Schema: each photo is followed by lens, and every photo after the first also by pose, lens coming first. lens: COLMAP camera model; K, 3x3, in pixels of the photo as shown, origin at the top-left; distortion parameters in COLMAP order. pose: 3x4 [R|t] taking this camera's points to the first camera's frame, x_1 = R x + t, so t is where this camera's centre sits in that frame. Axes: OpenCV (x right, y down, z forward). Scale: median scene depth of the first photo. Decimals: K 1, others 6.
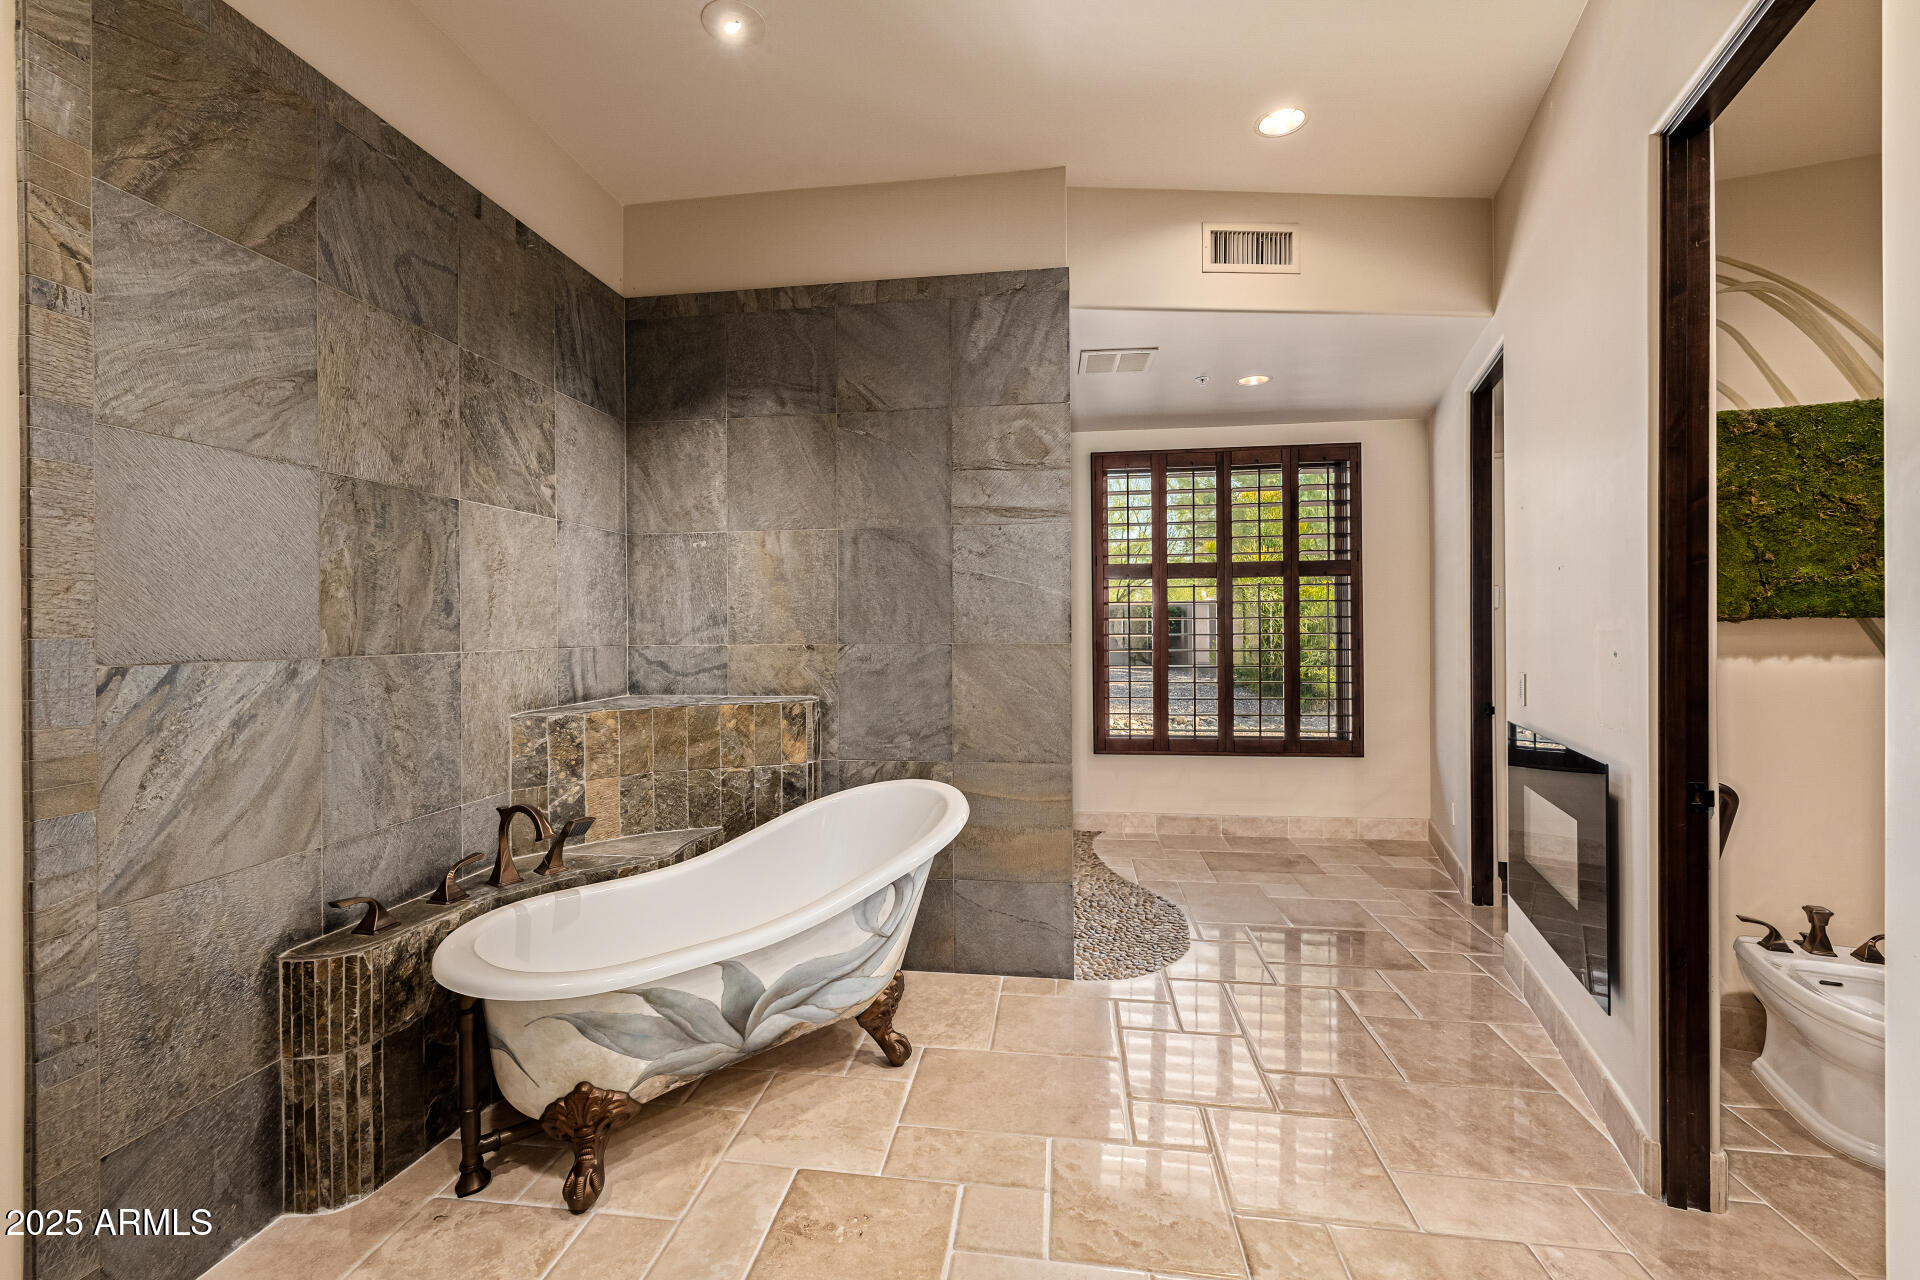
lens RADIAL K [[805.4, 0, 953.0], [0, 805.4, 629.0], [0, 0, 1]] dist [0.000516, 0.000030]
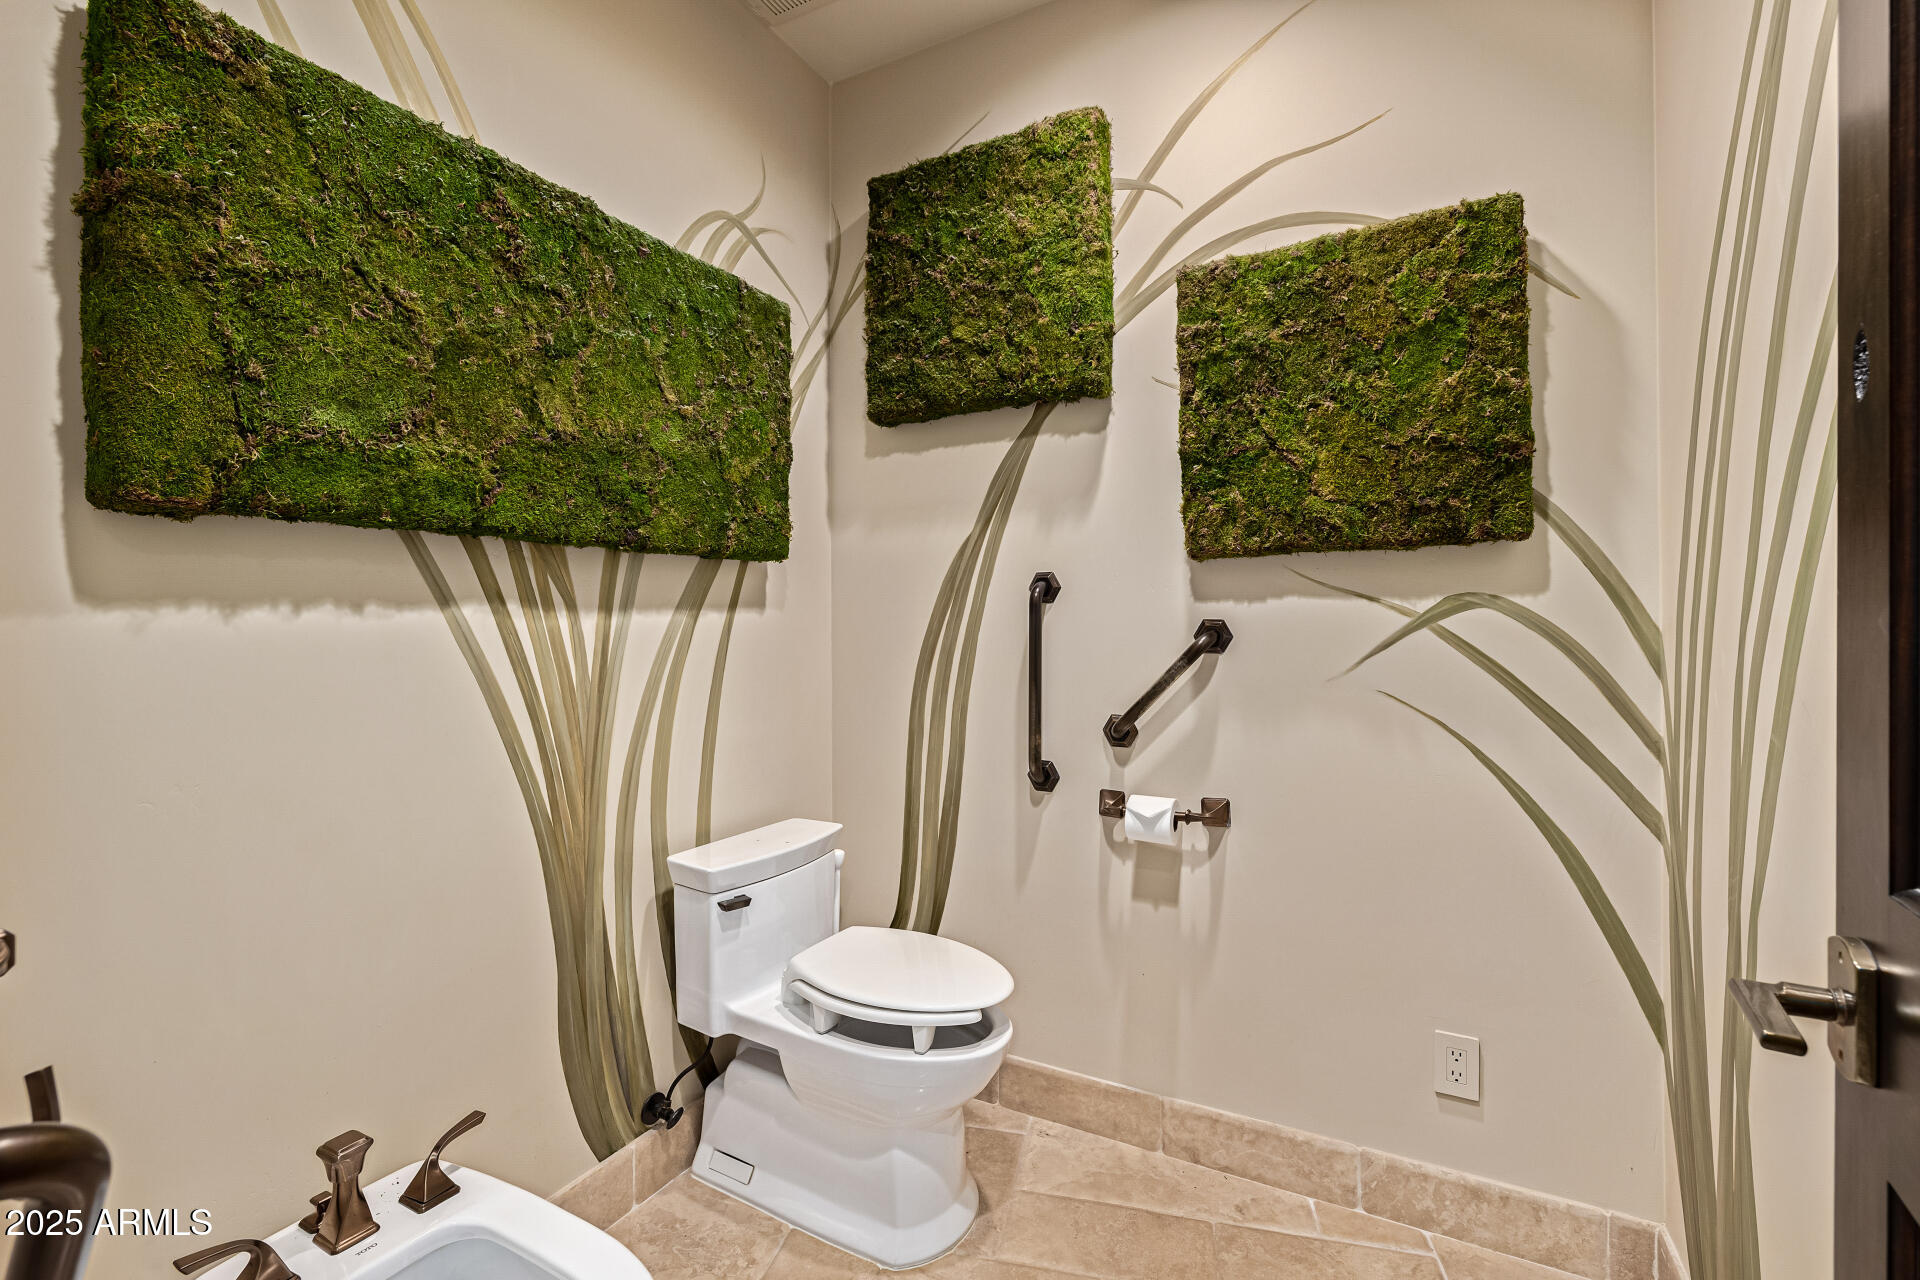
lens RADIAL K [[877.9, 0, 973.3], [0, 877.9, 637.9], [0, 0, 1]] dist [-0.006442, 0.000006]
pose [[0.098539, 0.007233, 0.995107, 0.586159], [-0.002140, 0.999973, -0.007057, 0.058711], [-0.995131, -0.001434, 0.098552, 0.571014]]
